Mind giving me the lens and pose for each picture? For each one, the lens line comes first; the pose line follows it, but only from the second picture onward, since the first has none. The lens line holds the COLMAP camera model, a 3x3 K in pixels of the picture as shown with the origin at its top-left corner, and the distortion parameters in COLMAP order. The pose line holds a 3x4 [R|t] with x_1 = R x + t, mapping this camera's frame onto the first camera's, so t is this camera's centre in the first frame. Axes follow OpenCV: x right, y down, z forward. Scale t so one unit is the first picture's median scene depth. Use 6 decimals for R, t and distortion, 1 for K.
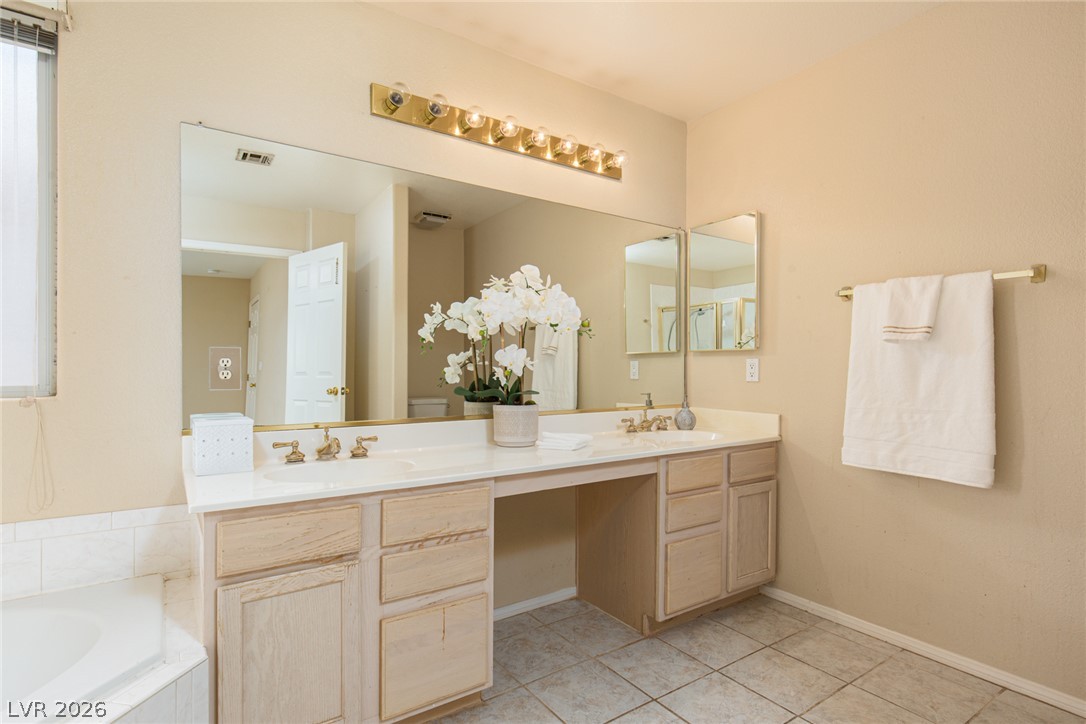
lens RADIAL K [[541.7, 0, 545.3], [0, 541.7, 373.7], [0, 0, 1]] dist [-0.000833, -0.000377]
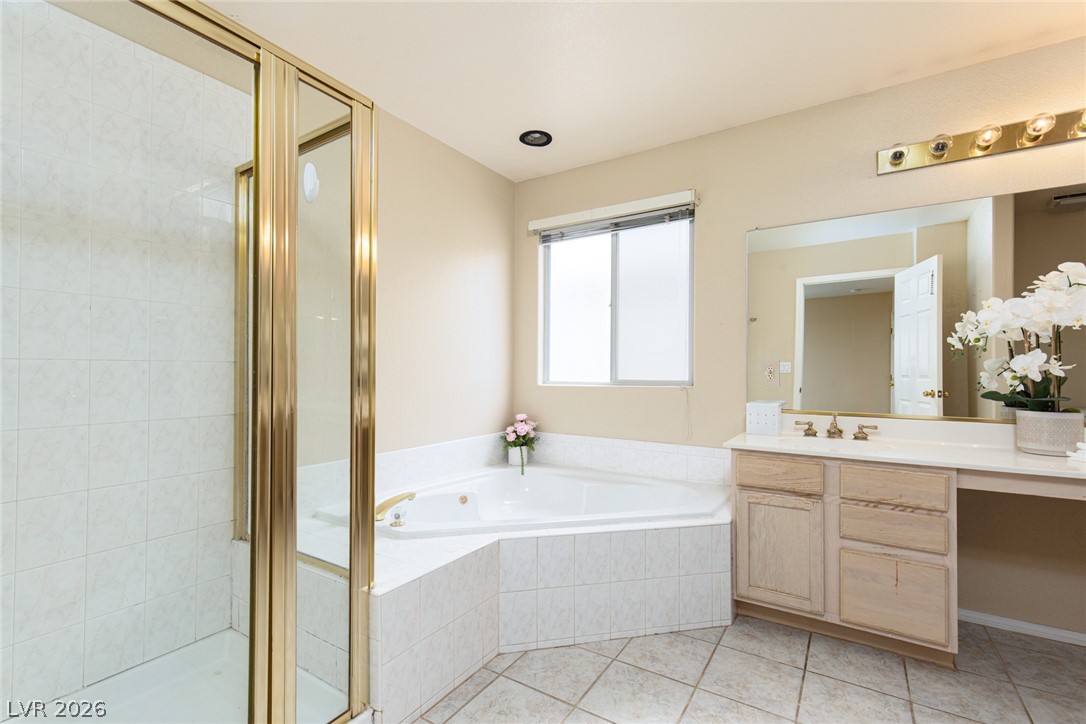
lens RADIAL K [[493.7, 0, 543.4], [0, 493.7, 373.8], [0, 0, 1]] dist [0.009545, 0.000673]
pose [[0.375450, 0.005384, -0.926827, 0.561255], [-0.010834, 0.999940, 0.001420, -0.000792], [0.926779, 0.009508, 0.375486, -0.205889]]
